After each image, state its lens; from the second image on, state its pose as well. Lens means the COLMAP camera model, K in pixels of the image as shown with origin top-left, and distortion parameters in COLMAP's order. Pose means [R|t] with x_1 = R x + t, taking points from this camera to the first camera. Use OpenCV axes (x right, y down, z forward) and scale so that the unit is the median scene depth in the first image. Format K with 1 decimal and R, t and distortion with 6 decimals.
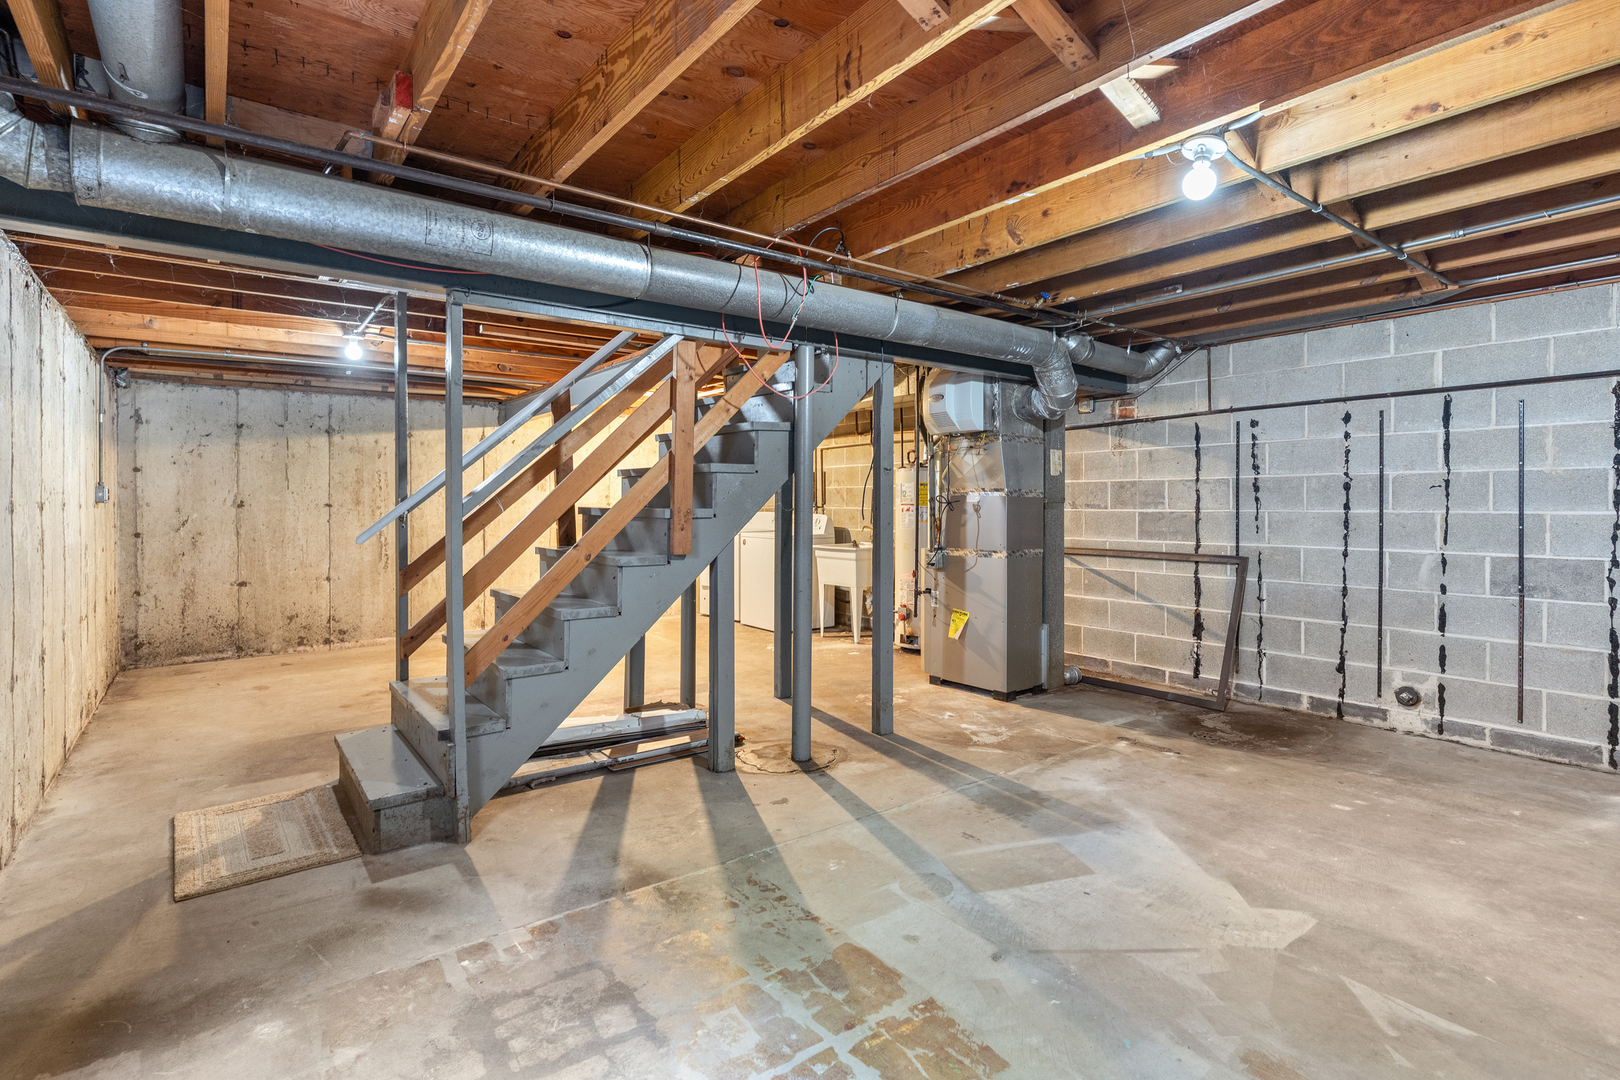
lens RADIAL K [[793.3, 0, 825.7], [0, 793.3, 506.1], [0, 0, 1]] dist [0.001109, 0.000023]
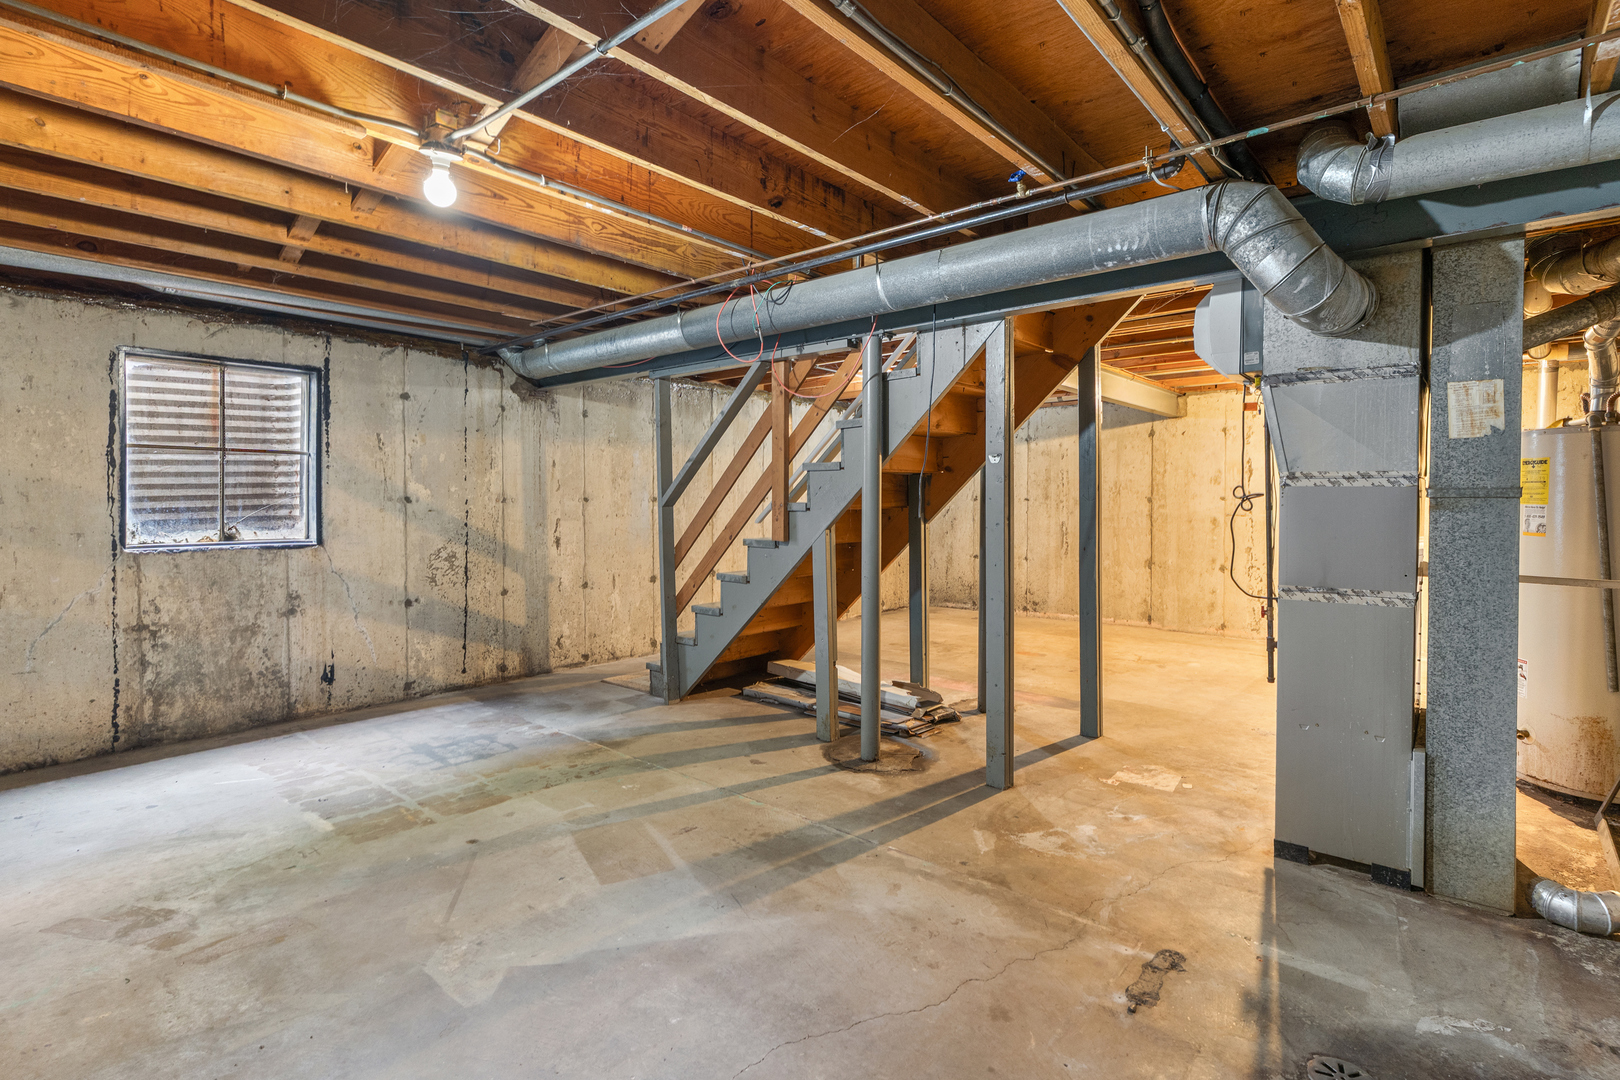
lens RADIAL K [[793.3, 0, 795.7], [0, 793.3, 506.3], [0, 0, 1]] dist [0.001109, 0.000023]
pose [[0.182472, 0.010847, -0.983151, 1.000010], [-0.003207, 0.999940, 0.010437, -0.003906], [0.983206, 0.001249, 0.182496, 0.799075]]
